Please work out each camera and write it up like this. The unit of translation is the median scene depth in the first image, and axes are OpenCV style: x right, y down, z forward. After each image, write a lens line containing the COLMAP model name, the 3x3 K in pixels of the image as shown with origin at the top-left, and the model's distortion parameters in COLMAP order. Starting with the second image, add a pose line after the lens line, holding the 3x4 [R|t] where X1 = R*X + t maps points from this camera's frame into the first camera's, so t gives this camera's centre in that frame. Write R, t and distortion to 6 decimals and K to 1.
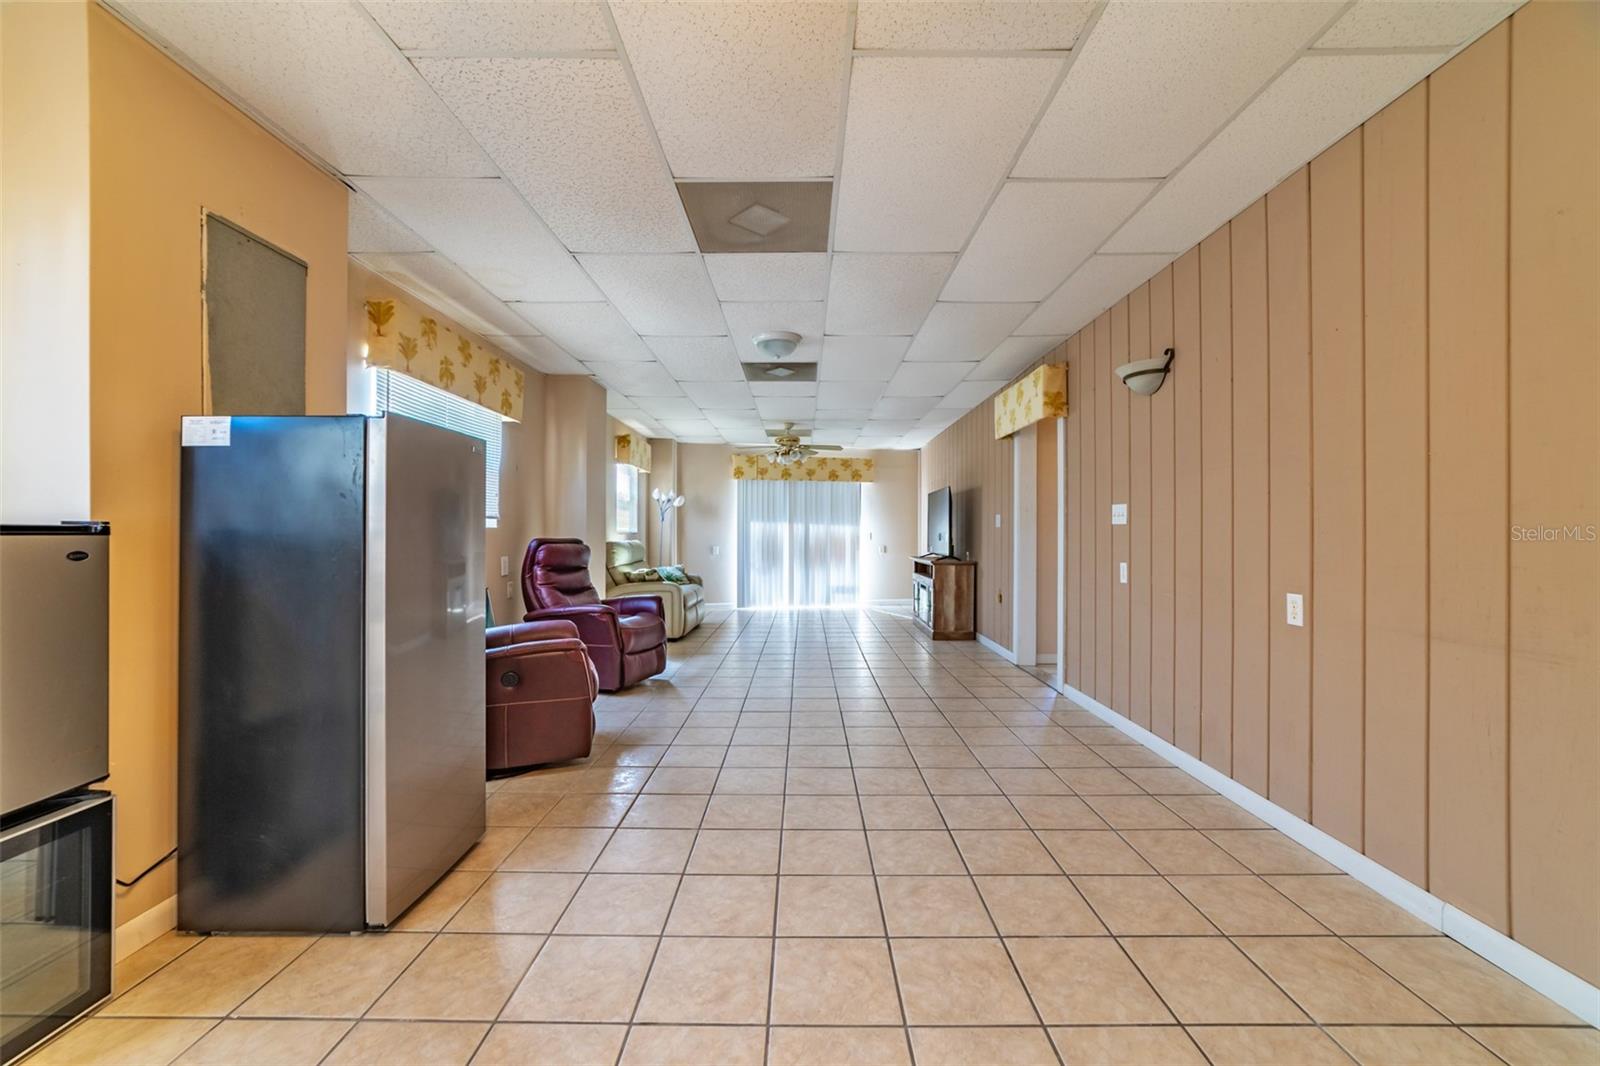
lens RADIAL K [[619.0, 0, 801.0], [0, 619.0, 536.5], [0, 0, 1]] dist [-0.016393, 0.002780]
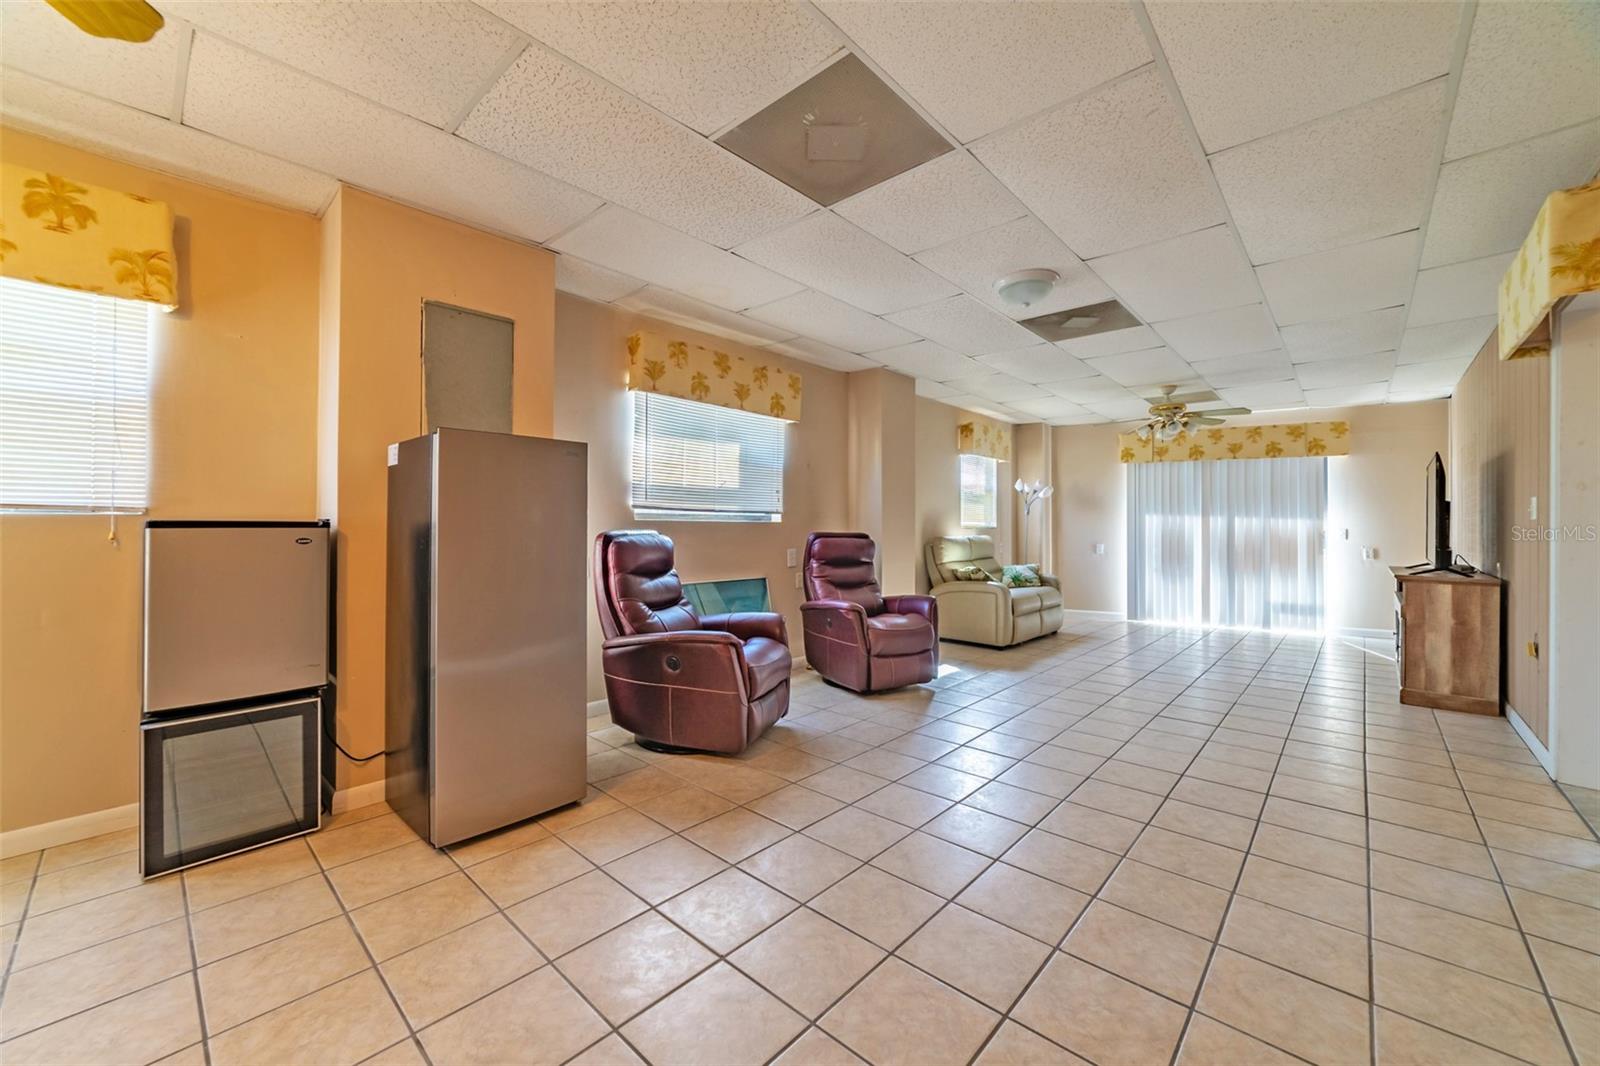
lens RADIAL K [[619.0, 0, 800.9], [0, 619.0, 528.3], [0, 0, 1]] dist [-0.016393, 0.002780]
pose [[0.744483, 0.005182, -0.667621, 0.173626], [-0.008042, 0.999967, -0.001207, -0.001860], [0.667593, 0.006268, 0.744500, 0.144837]]
